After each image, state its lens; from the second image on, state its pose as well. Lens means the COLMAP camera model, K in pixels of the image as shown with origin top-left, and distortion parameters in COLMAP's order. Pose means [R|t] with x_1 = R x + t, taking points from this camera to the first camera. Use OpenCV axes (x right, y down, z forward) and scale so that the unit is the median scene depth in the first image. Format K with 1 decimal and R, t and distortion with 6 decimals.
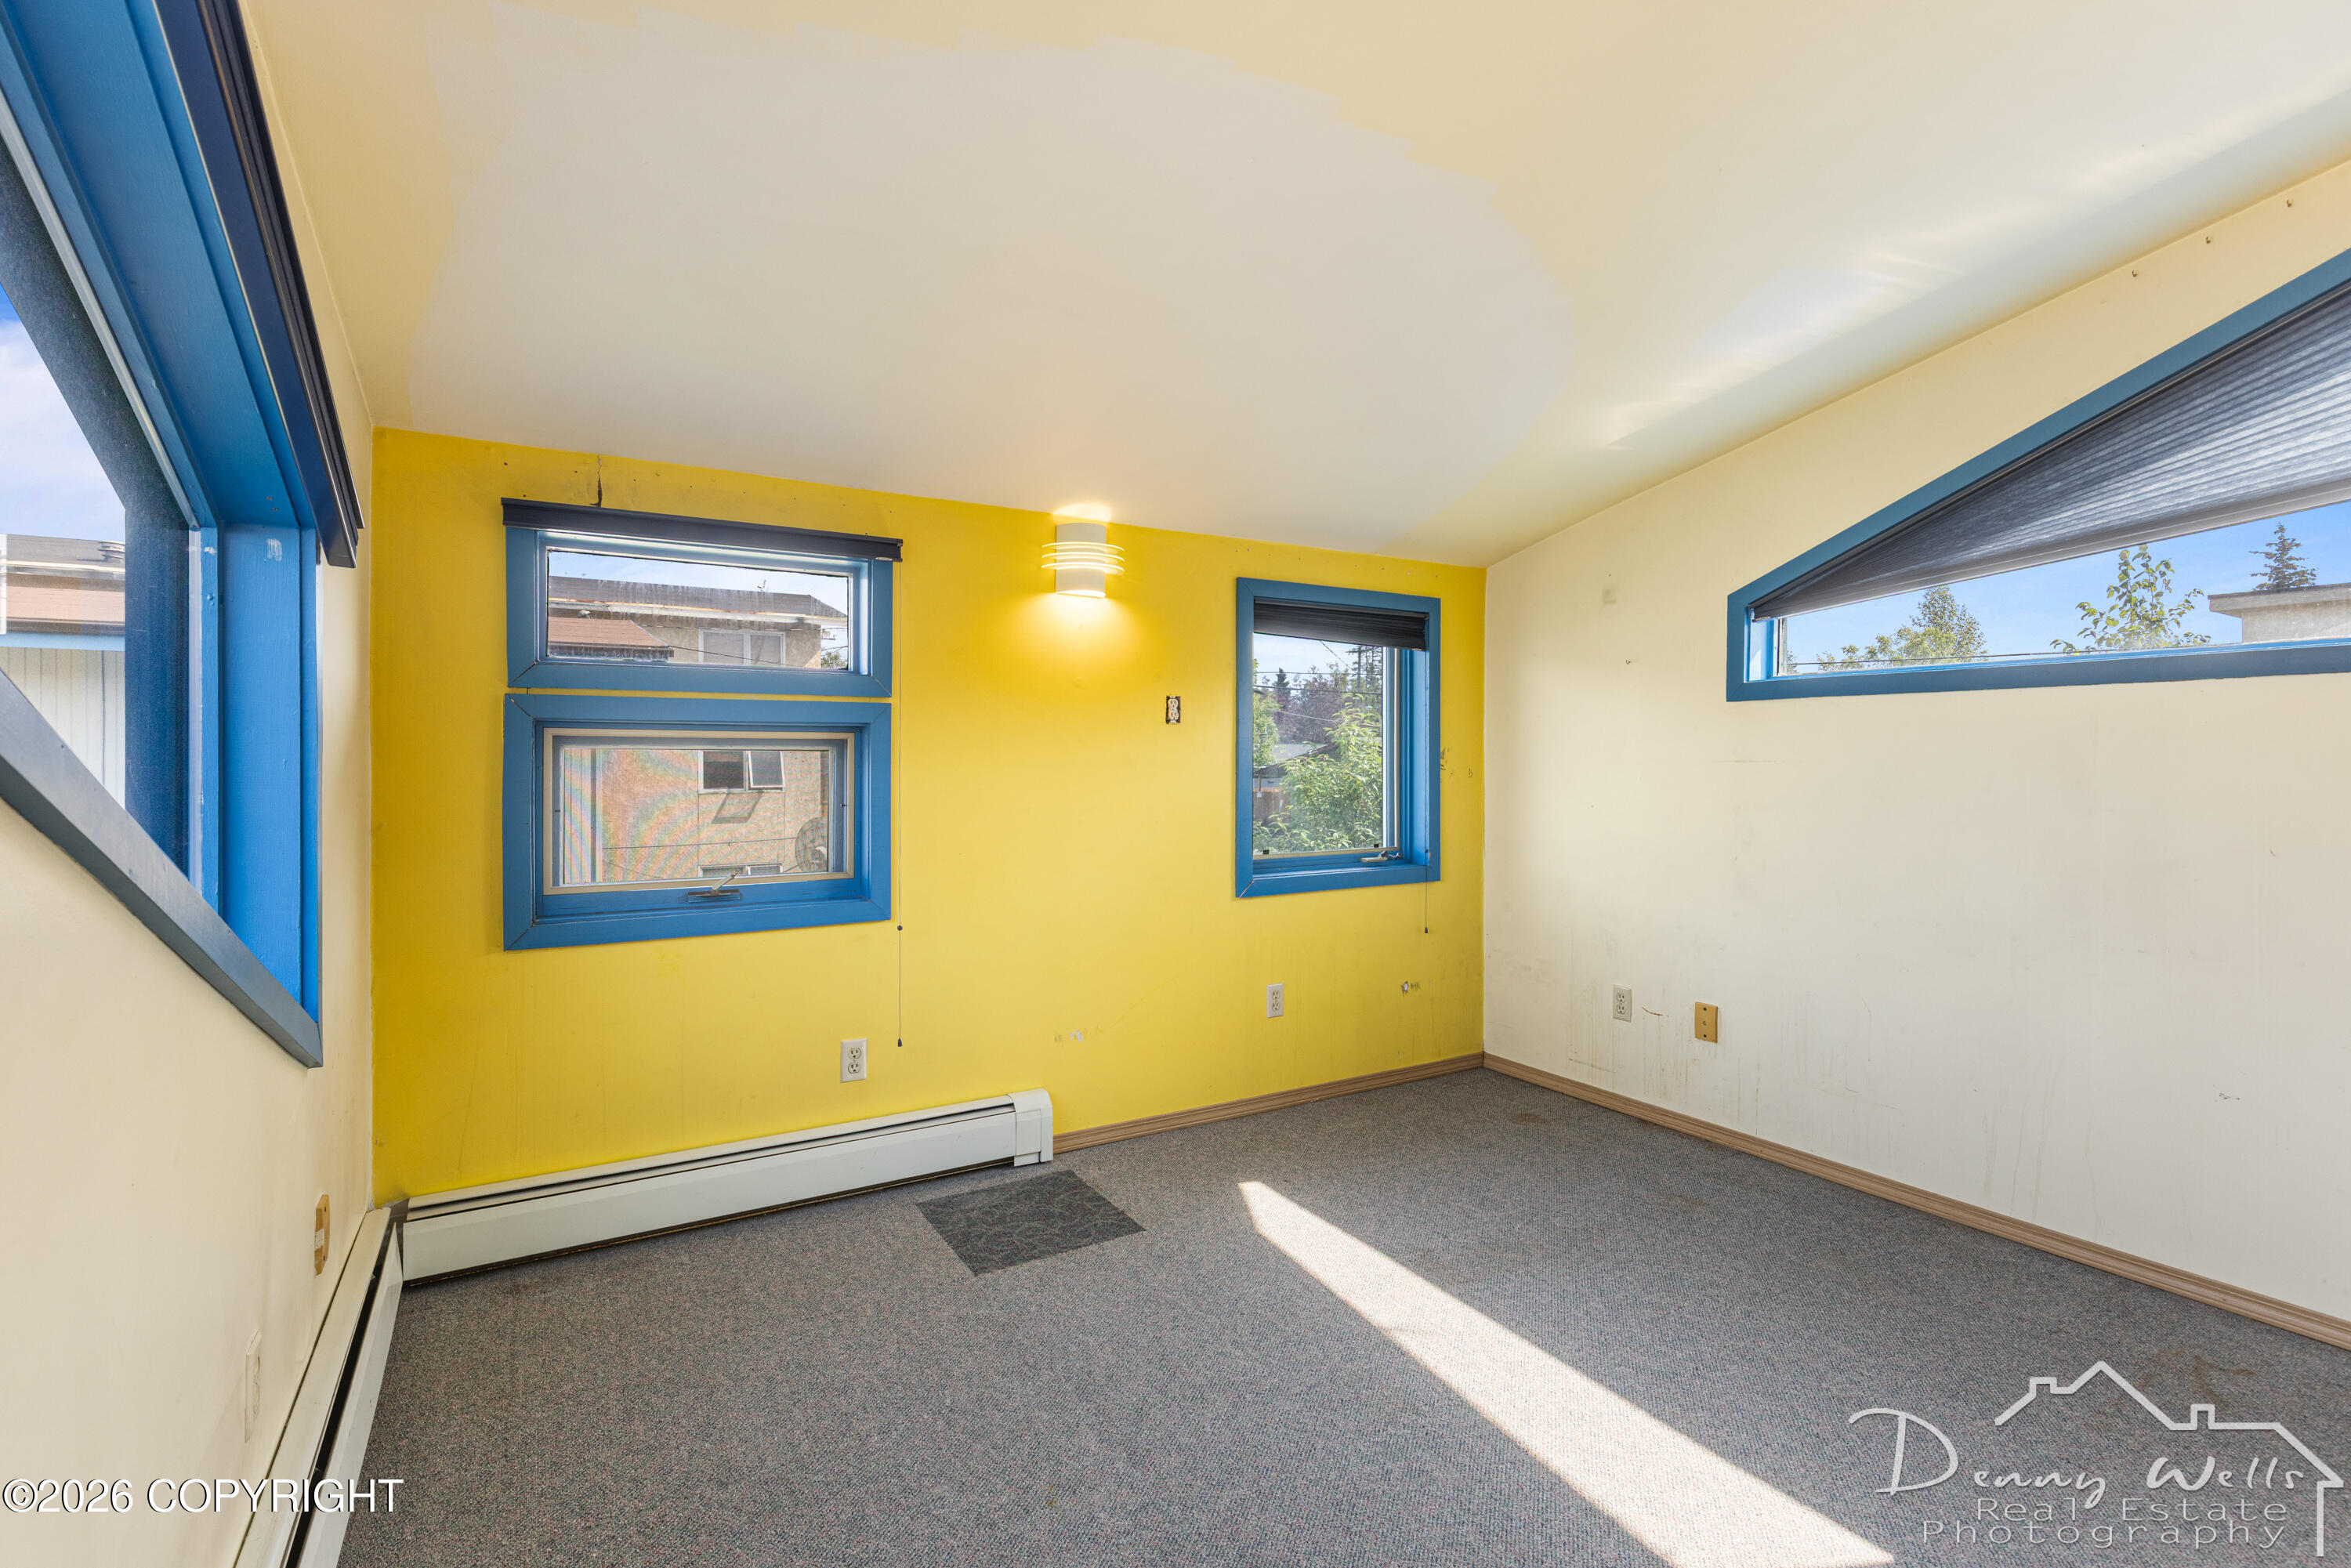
lens RADIAL K [[1053.6, 0, 1169.2], [0, 1053.6, 767.1], [0, 0, 1]] dist [0.000256, 0.000566]
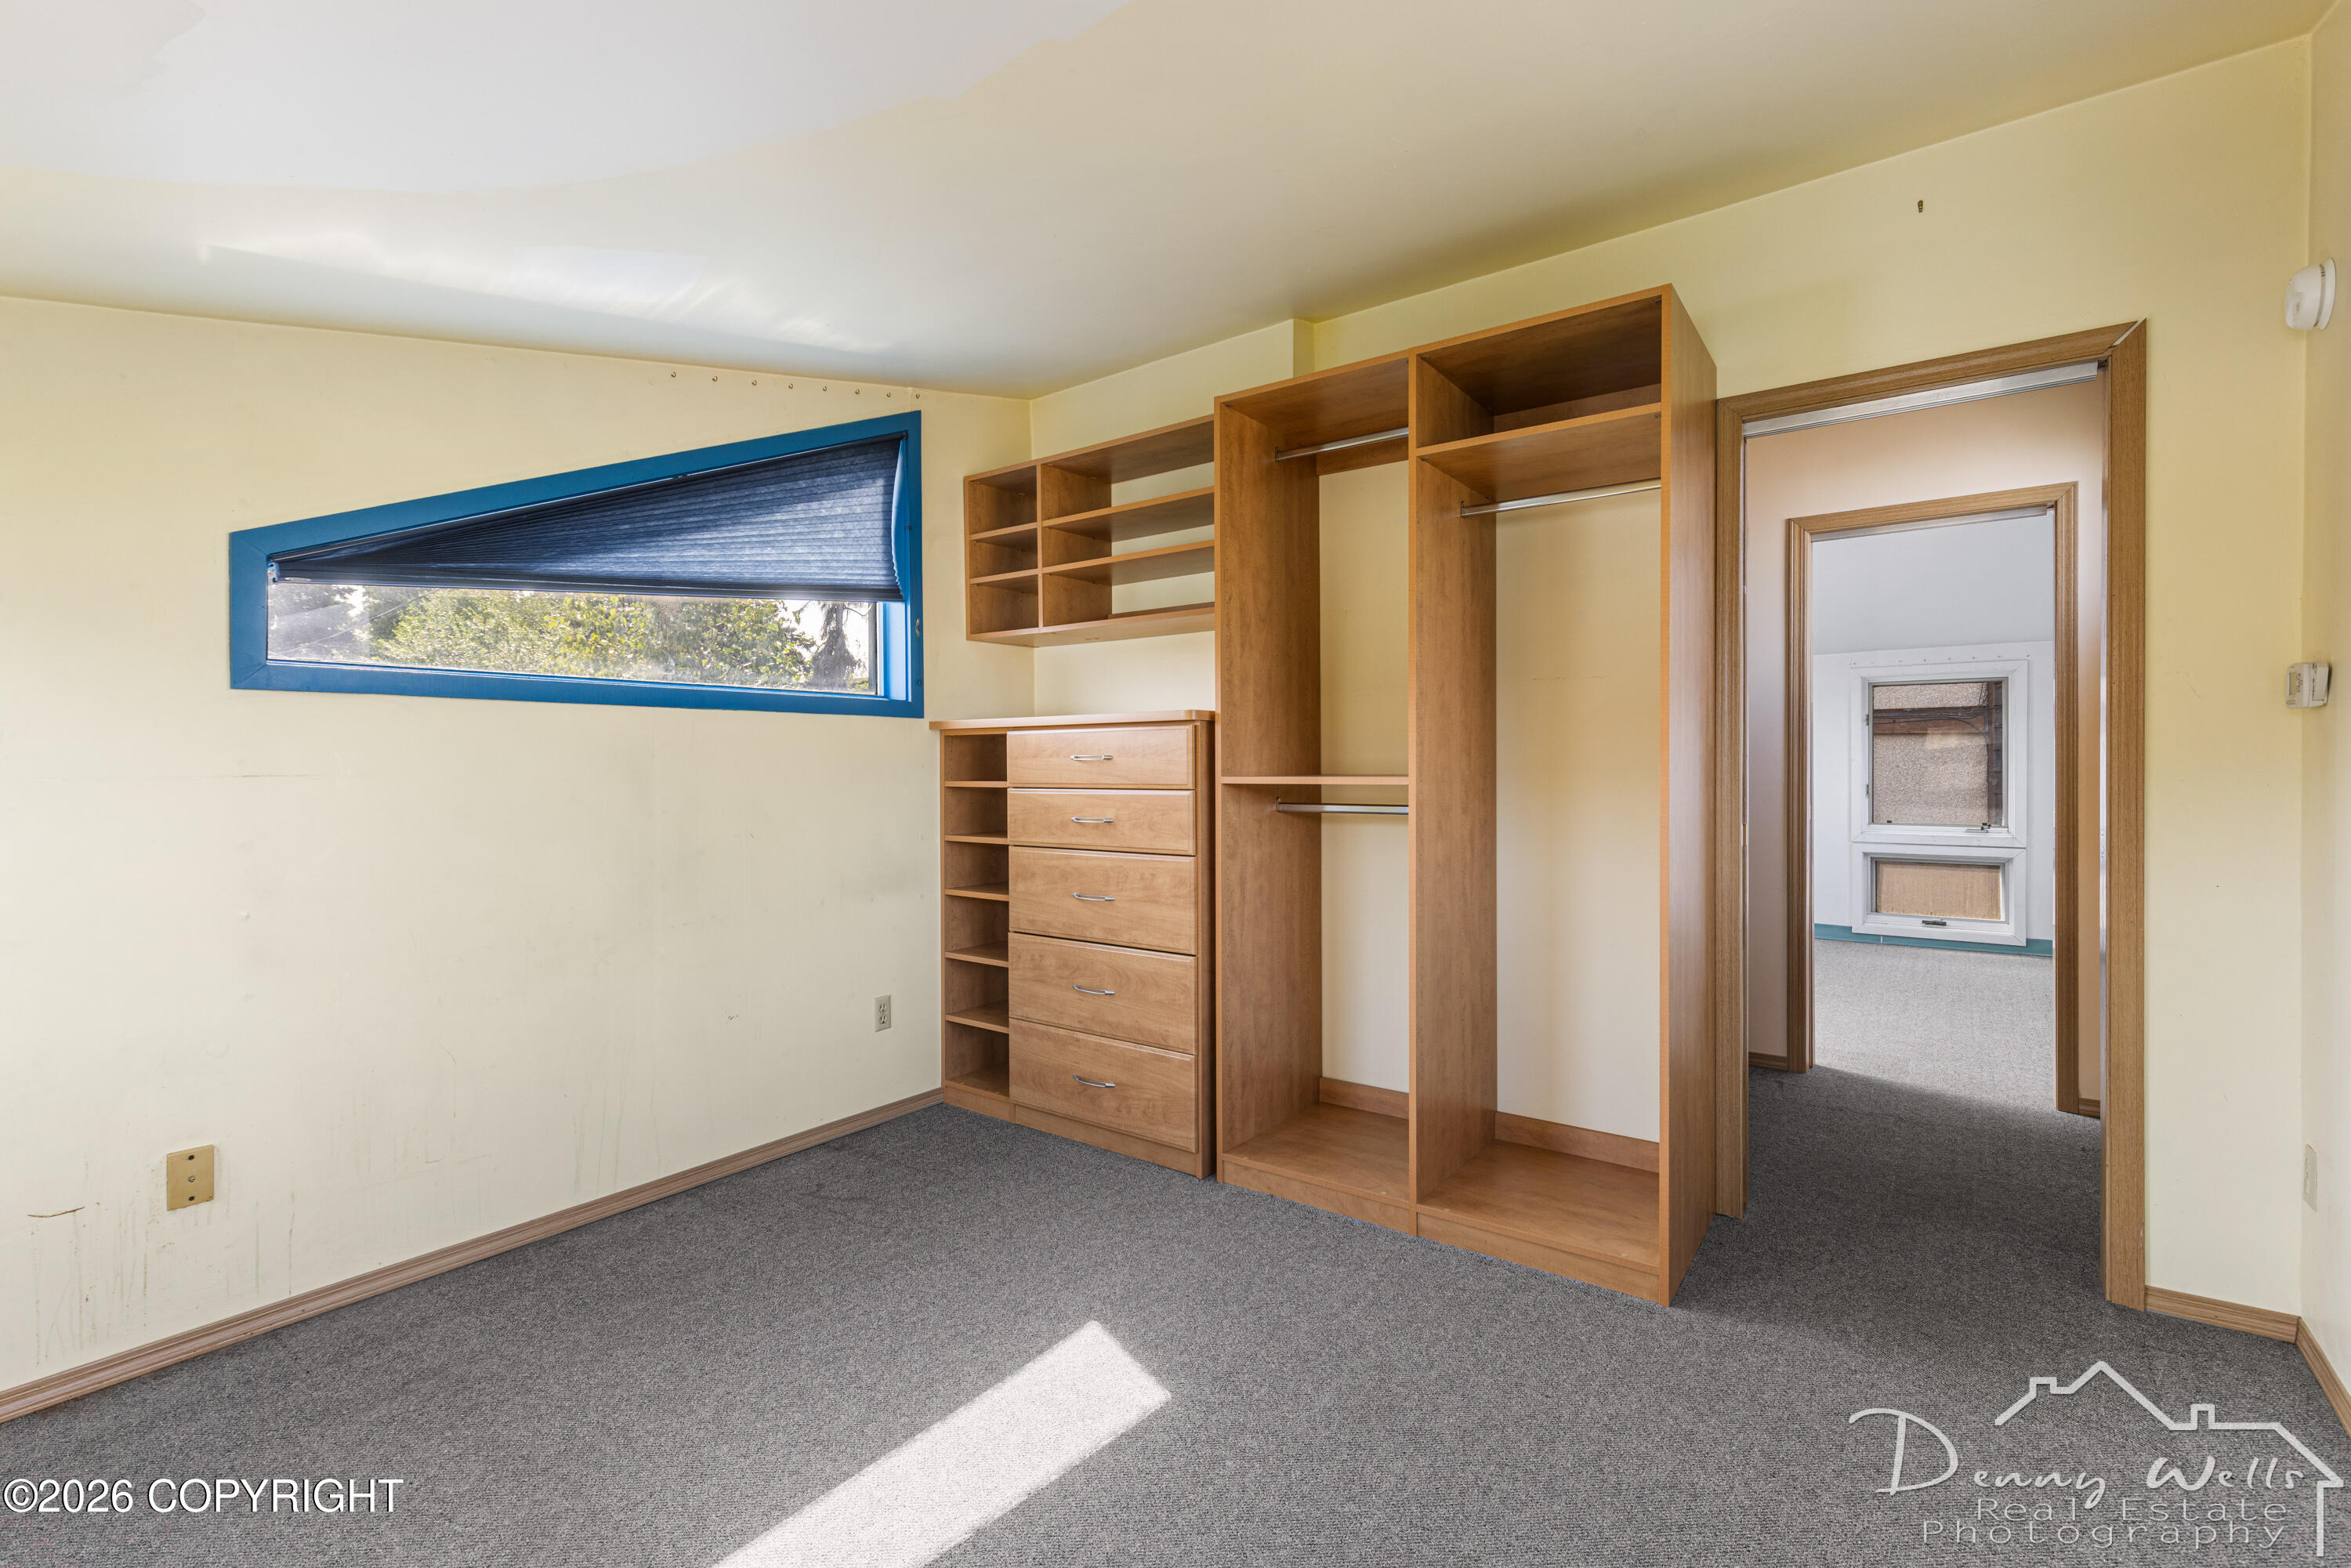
lens RADIAL K [[1053.6, 0, 1171.5], [0, 1053.6, 776.9], [0, 0, 1]] dist [0.000256, 0.000566]
pose [[-0.383569, -0.008005, 0.923477, -0.361378], [0.015349, 0.999769, 0.015041, -0.006915], [-0.923384, 0.019943, -0.383358, 0.766083]]
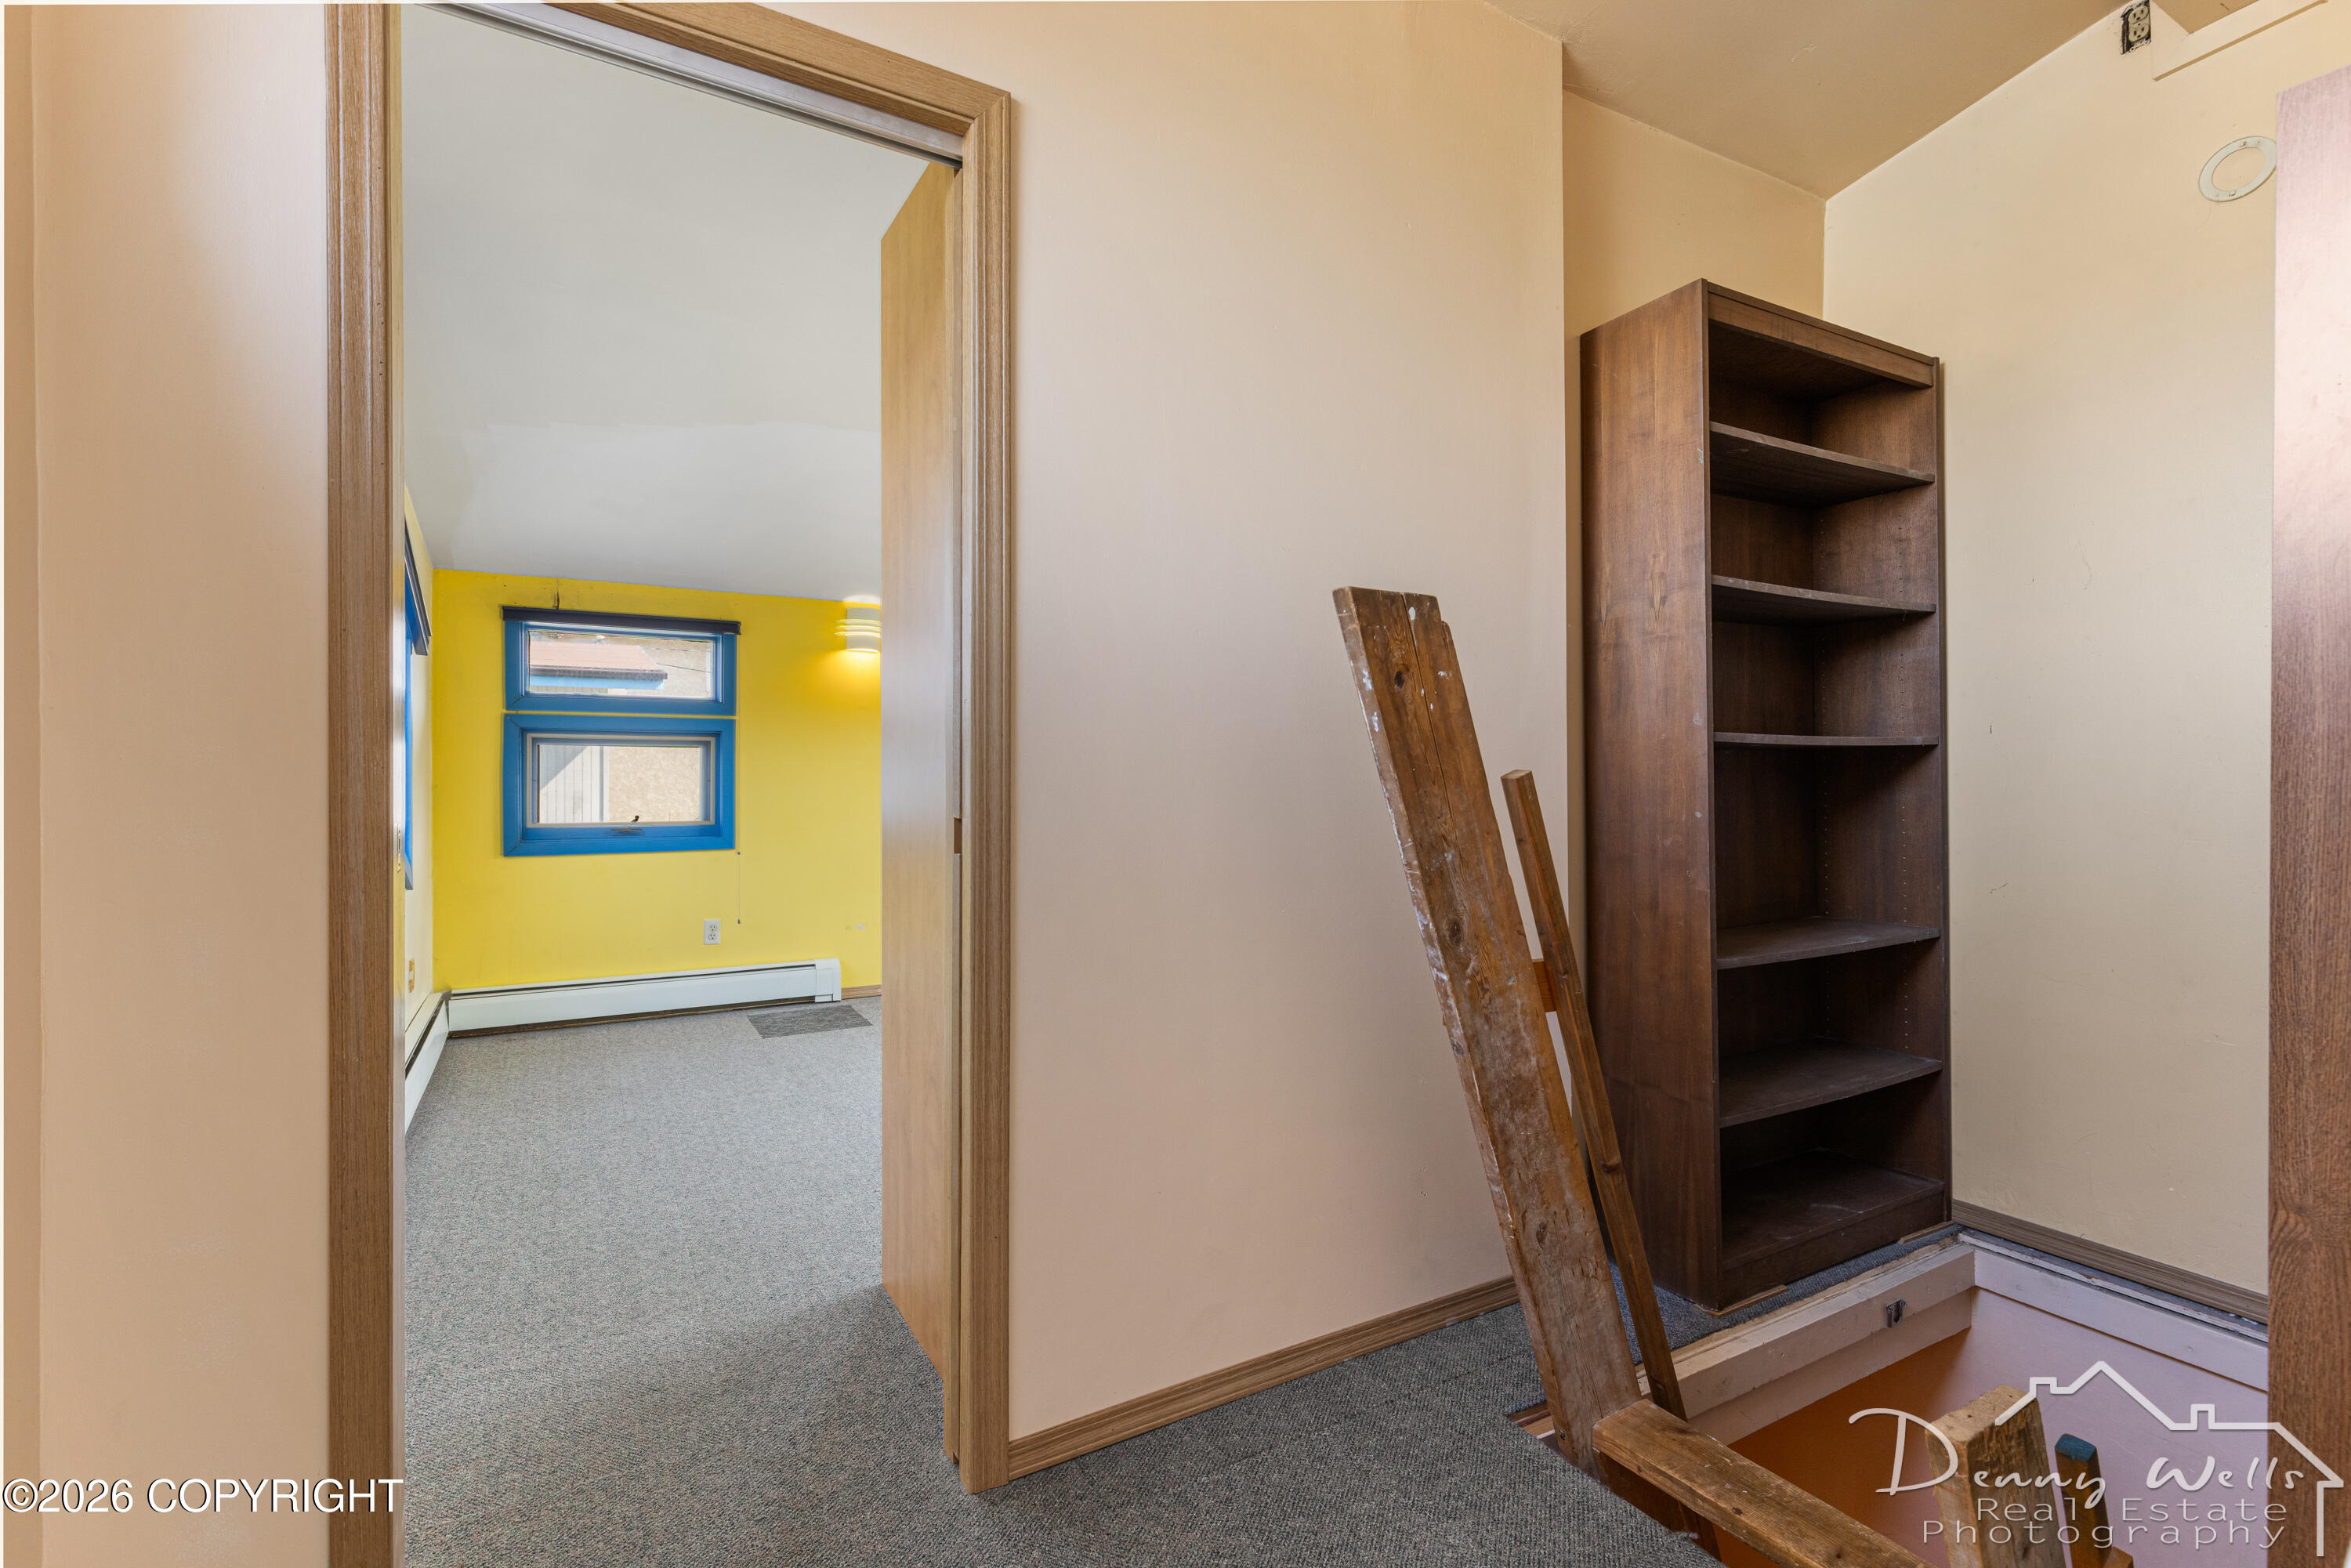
lens RADIAL K [[1053.6, 0, 1174.8], [0, 1053.6, 772.1], [0, 0, 1]] dist [0.000256, 0.000566]
pose [[0.999953, 0.002723, -0.009353, 0.459481], [-0.002699, 0.999993, 0.002583, 0.017922], [0.009360, -0.002558, 0.999953, -0.681506]]
